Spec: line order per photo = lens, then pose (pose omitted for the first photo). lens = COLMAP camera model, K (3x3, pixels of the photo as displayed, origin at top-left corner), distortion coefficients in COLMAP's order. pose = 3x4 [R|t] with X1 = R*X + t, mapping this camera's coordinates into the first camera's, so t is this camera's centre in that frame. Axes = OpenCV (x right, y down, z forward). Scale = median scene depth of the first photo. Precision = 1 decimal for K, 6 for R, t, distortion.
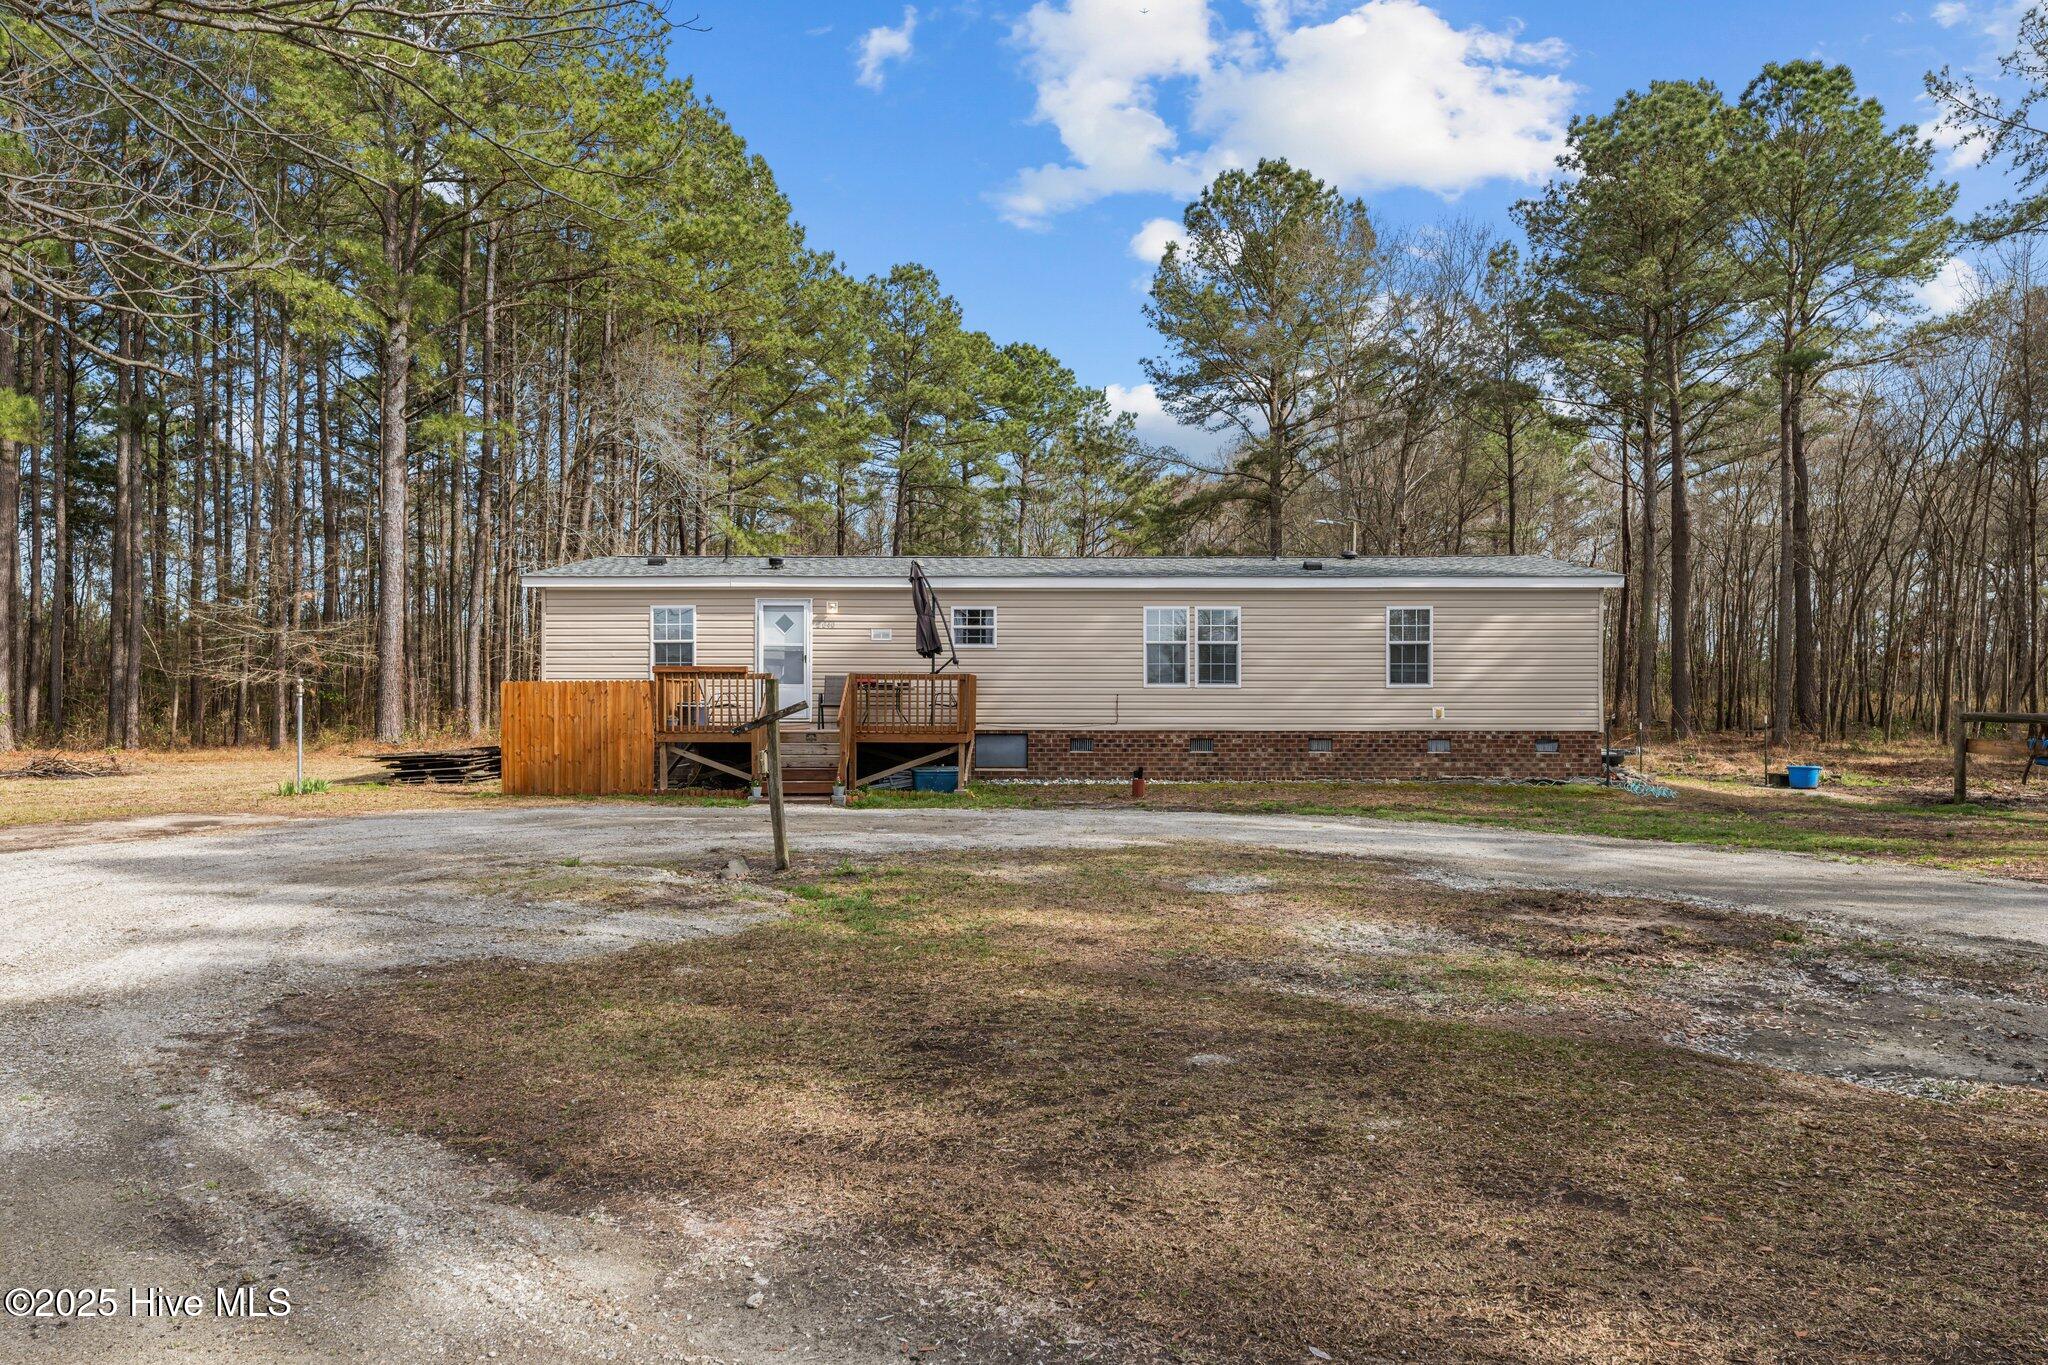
lens RADIAL K [[1539.9, 0, 1024.0], [0, 1539.9, 682.5], [0, 0, 1]] dist [-0.220703, -0.000848]
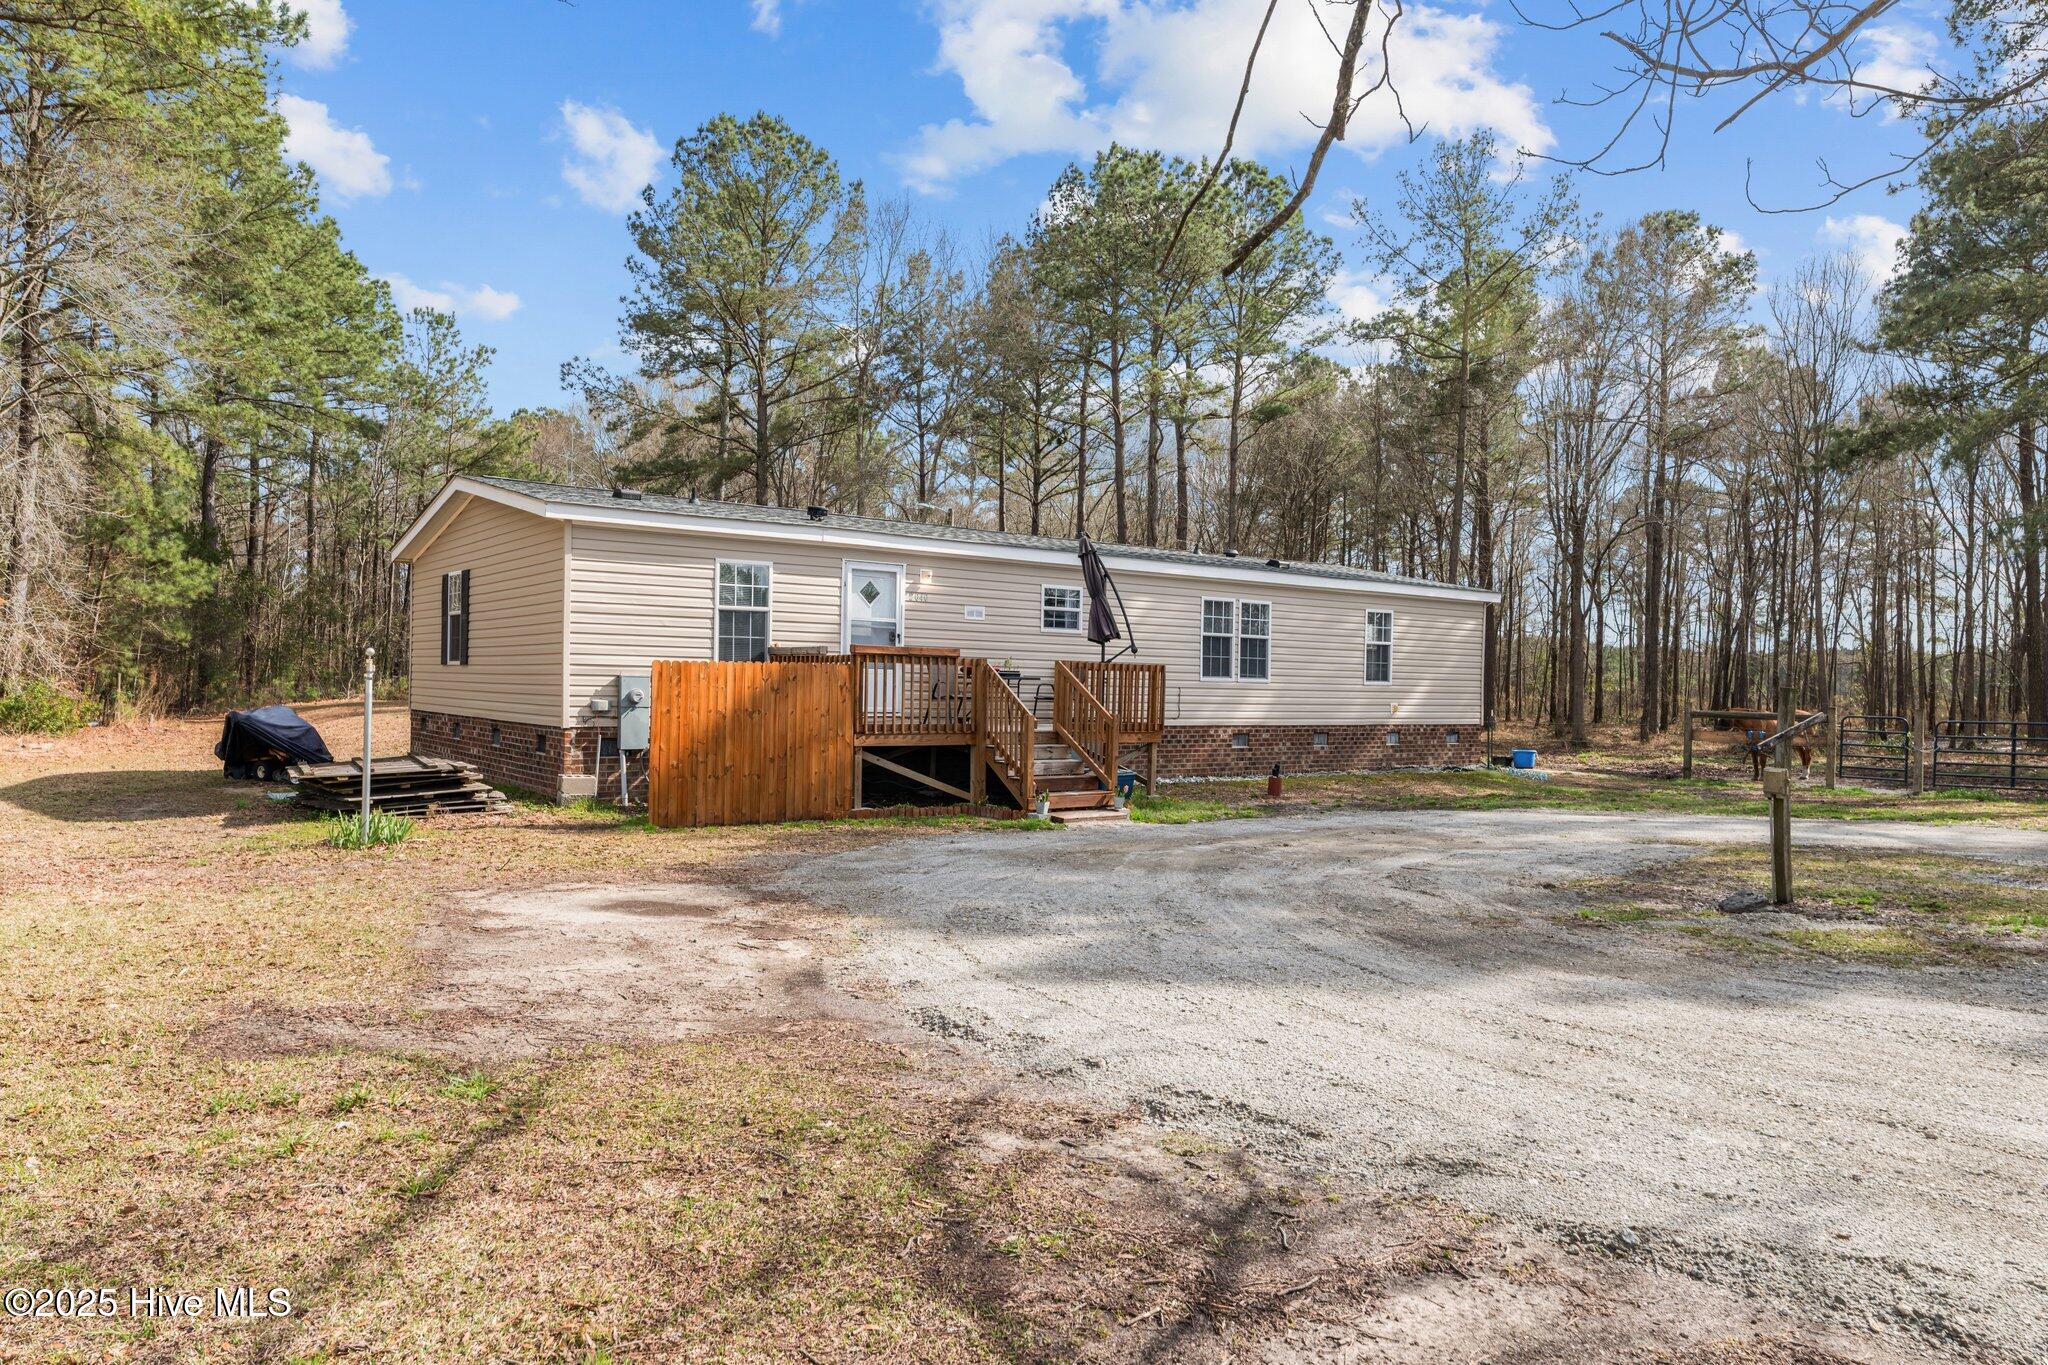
lens RADIAL K [[1539.9, 0, 1024.0], [0, 1539.9, 682.5], [0, 0, 1]] dist [-0.220703, -0.000848]
pose [[0.722685, 0.012118, 0.691072, -0.665805], [-0.024341, 0.999672, 0.007925, -0.000412], [-0.690749, -0.022549, 0.722743, 0.385953]]
